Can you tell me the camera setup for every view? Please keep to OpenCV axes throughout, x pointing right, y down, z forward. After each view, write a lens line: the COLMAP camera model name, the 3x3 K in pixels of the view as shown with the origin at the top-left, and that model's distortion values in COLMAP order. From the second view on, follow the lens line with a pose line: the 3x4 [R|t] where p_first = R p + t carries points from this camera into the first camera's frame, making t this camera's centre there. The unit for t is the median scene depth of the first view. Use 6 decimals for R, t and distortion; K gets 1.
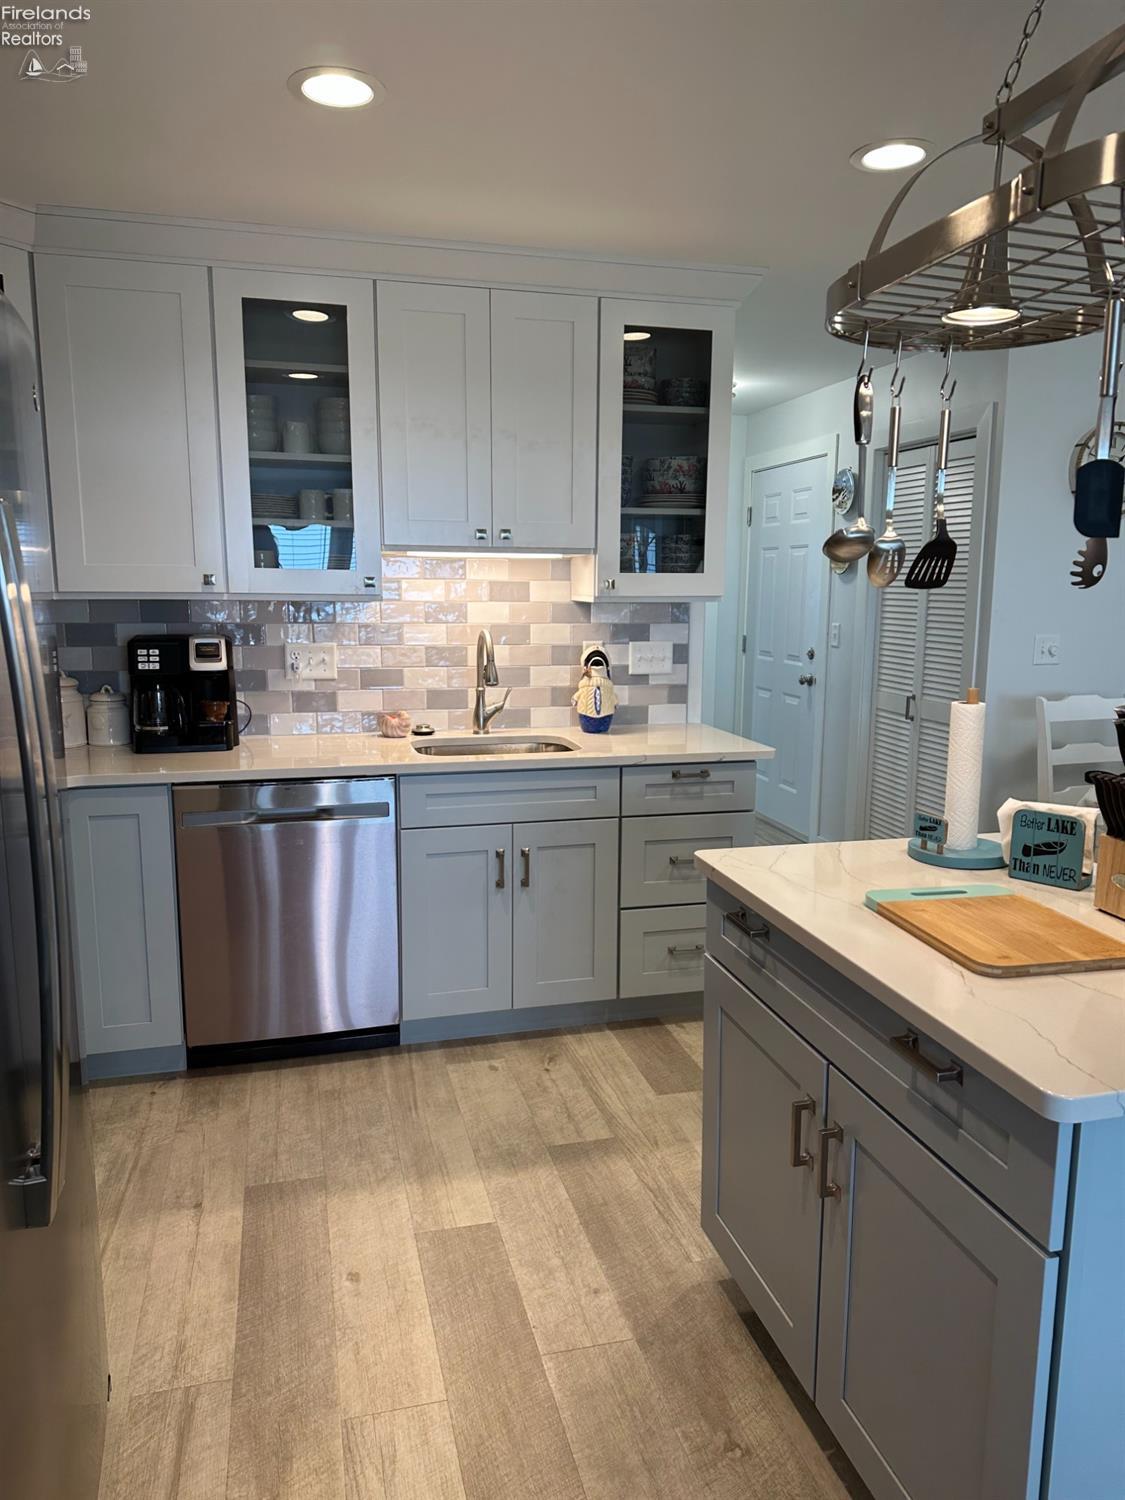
lens RADIAL K [[1043.8, 0, 566.0], [0, 1043.8, 753.5], [0, 0, 1]] dist [0.095582, -0.125067]
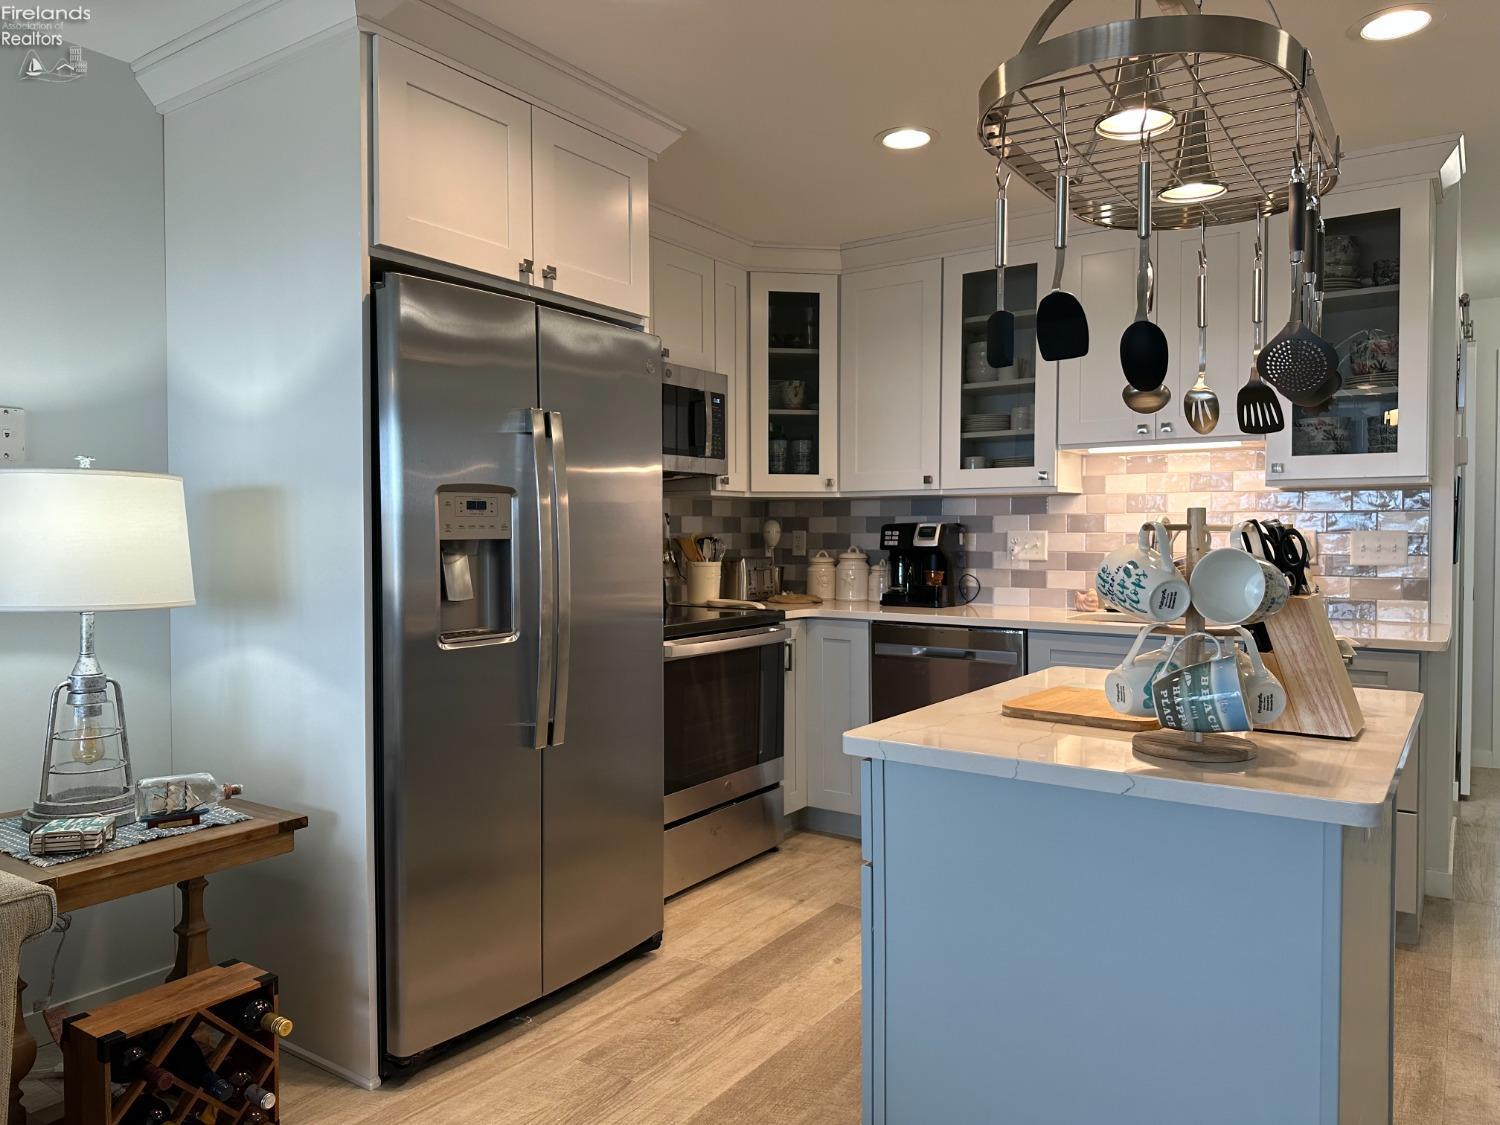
lens RADIAL K [[1046.2, 0, 744.4], [0, 1046.2, 559.1], [0, 0, 1]] dist [0.067259, -0.073032]
pose [[0.651424, 0.013943, -0.758586, 0.513117], [-0.118084, 0.989511, -0.083215, 0.074100], [0.749469, 0.143785, 0.646237, -0.031830]]
